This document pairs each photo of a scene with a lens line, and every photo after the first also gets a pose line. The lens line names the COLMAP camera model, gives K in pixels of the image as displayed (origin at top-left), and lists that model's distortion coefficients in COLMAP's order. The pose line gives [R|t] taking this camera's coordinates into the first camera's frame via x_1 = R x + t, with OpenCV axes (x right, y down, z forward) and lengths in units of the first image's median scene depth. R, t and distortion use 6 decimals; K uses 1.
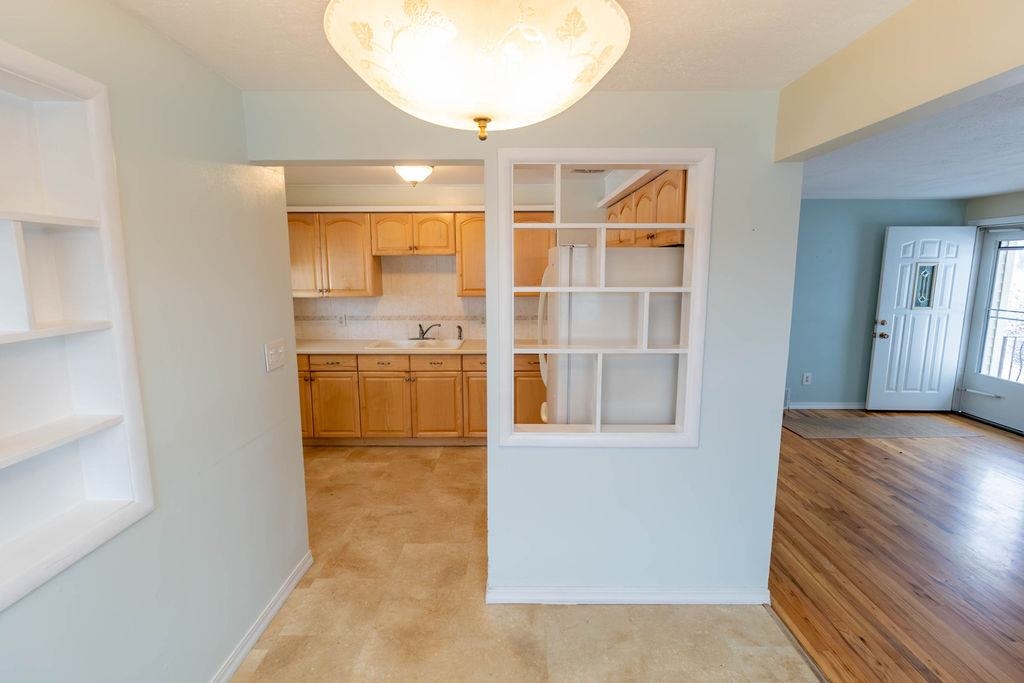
lens RADIAL K [[481.0, 0, 518.8], [0, 481.0, 337.4], [0, 0, 1]] dist [0.003449, -0.000116]
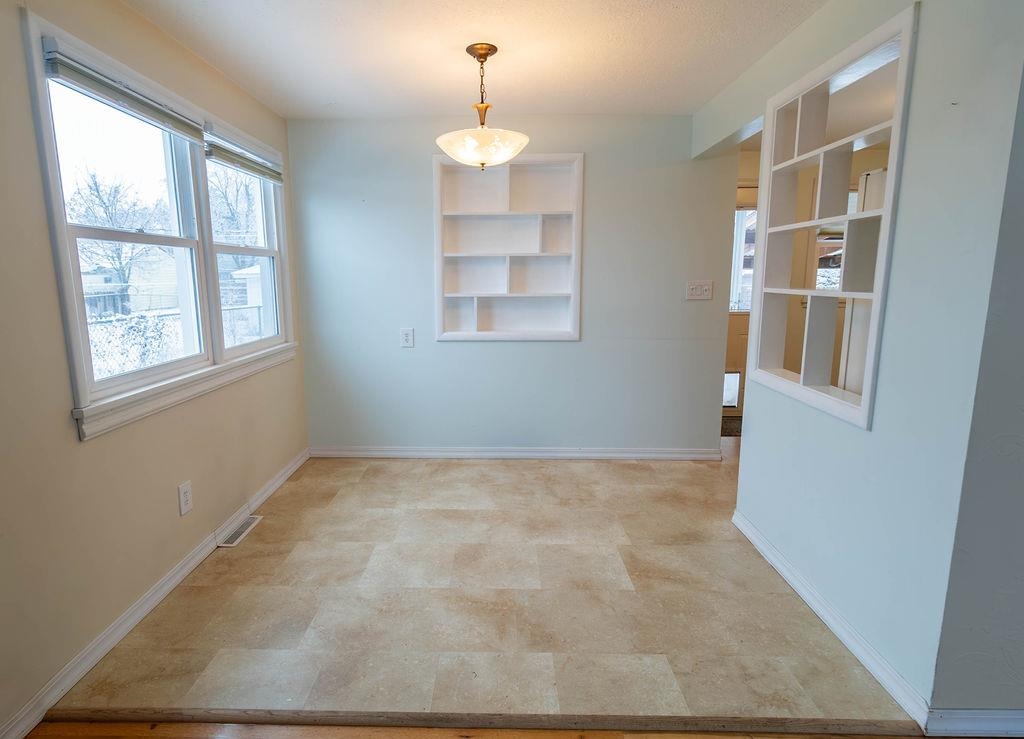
lens RADIAL K [[541.9, 0, 486.7], [0, 541.9, 366.6], [0, 0, 1]] dist [0.012771, 0.001159]
pose [[-0.030593, 0.166350, -0.985592, 0.630583], [-0.138960, 0.975770, 0.169006, 0.038502], [0.989825, 0.142128, -0.006736, 0.220109]]
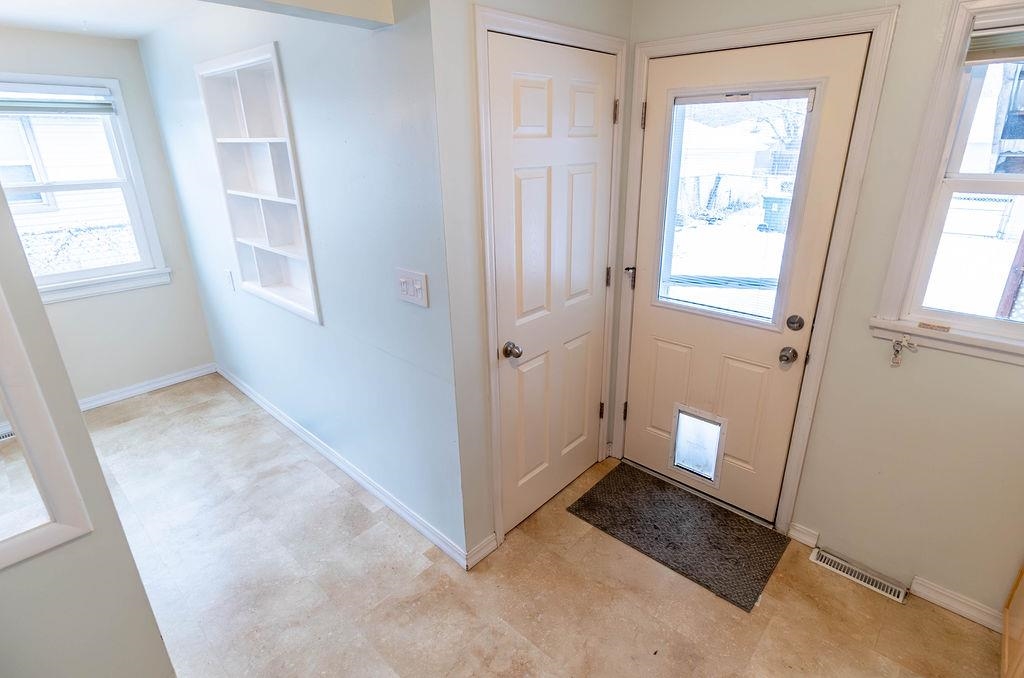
lens RADIAL K [[504.7, 0, 521.2], [0, 504.7, 330.3], [0, 0, 1]] dist [-0.005569, 0.000087]
pose [[-0.675285, 0.259508, -0.690395, -0.018216], [-0.100245, 0.895078, 0.434495, -0.149560], [0.730713, 0.362616, -0.578419, 0.881250]]
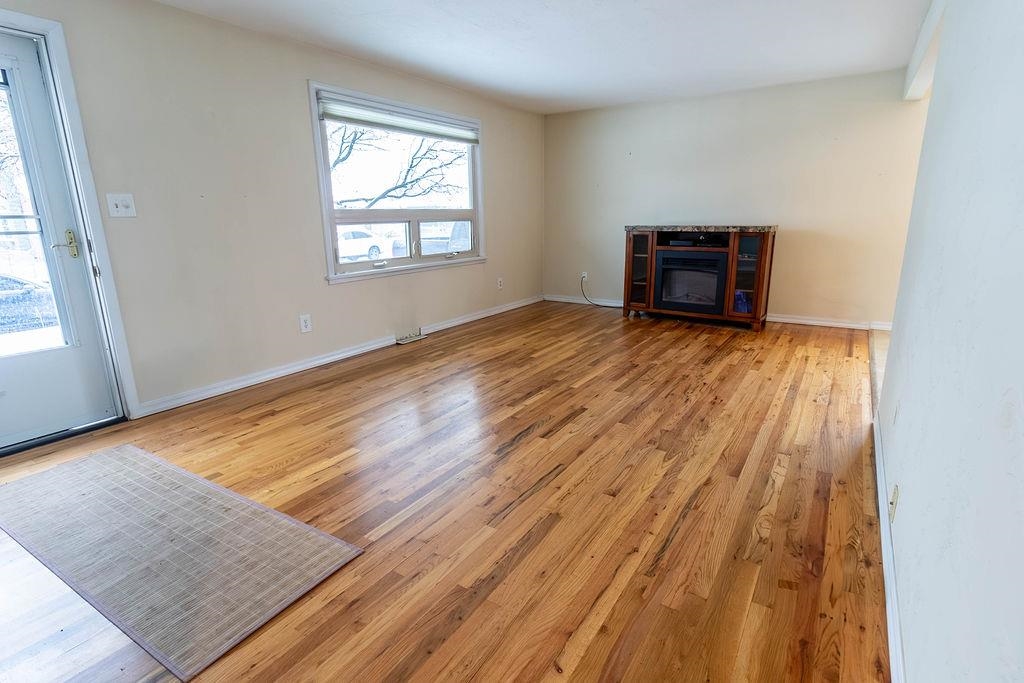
lens RADIAL K [[504.3, 0, 516.7], [0, 504.3, 339.4], [0, 0, 1]] dist [0.001487, 0.000972]
pose [[-0.833175, -0.125282, 0.538632, 0.336784], [0.092225, 0.928882, 0.358709, -0.077429], [-0.545265, 0.348543, -0.762367, 1.286939]]
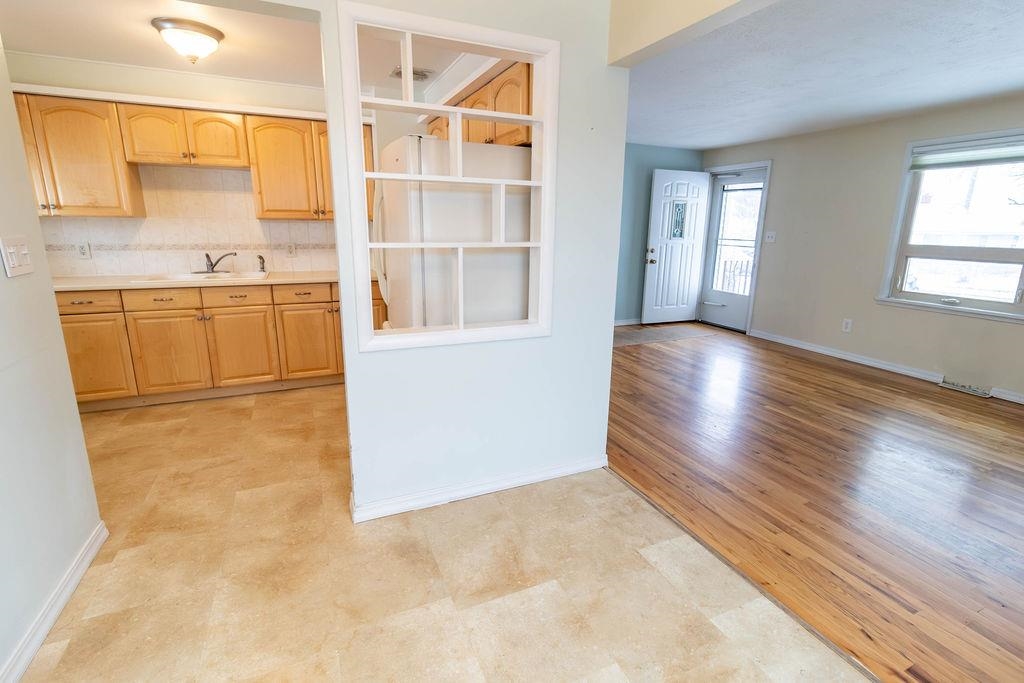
lens RADIAL K [[481.0, 0, 519.9], [0, 481.0, 337.4], [0, 0, 1]] dist [0.003449, -0.000116]
pose [[0.911548, -0.082772, 0.402777, -0.067519], [0.046309, 0.993963, 0.099460, 0.063622], [-0.408578, -0.072011, 0.909878, 0.022847]]
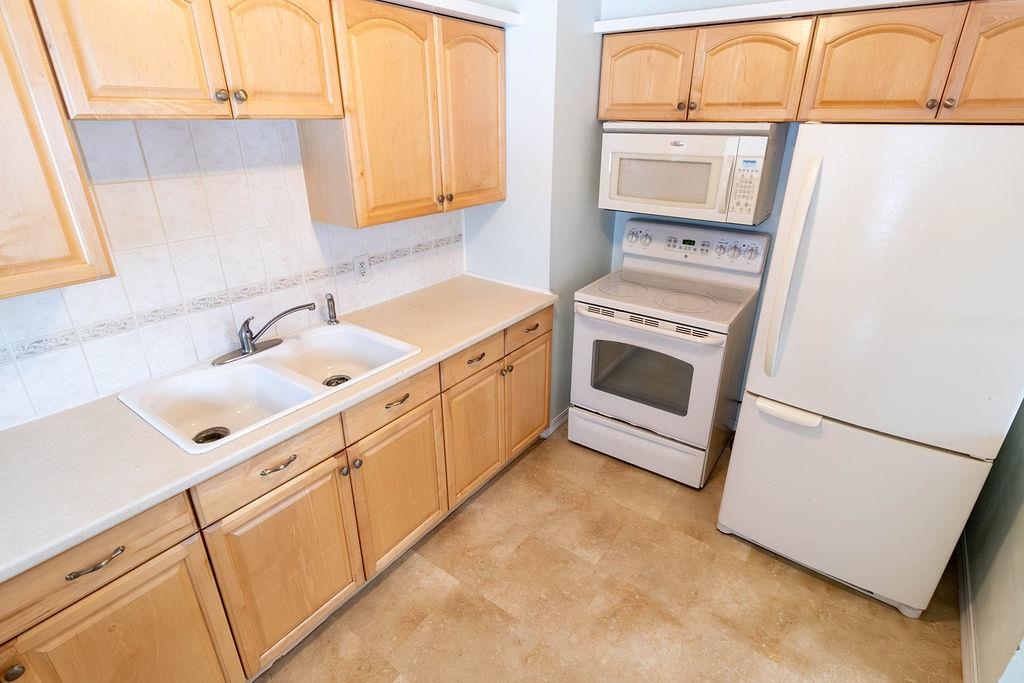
lens RADIAL K [[504.3, 0, 523.2], [0, 504.3, 332.0], [0, 0, 1]] dist [0.001487, 0.000972]
pose [[0.585277, -0.310486, 0.749032, -0.415499], [0.110796, 0.945740, 0.305451, -0.123459], [-0.803228, -0.095784, 0.587921, 0.662414]]
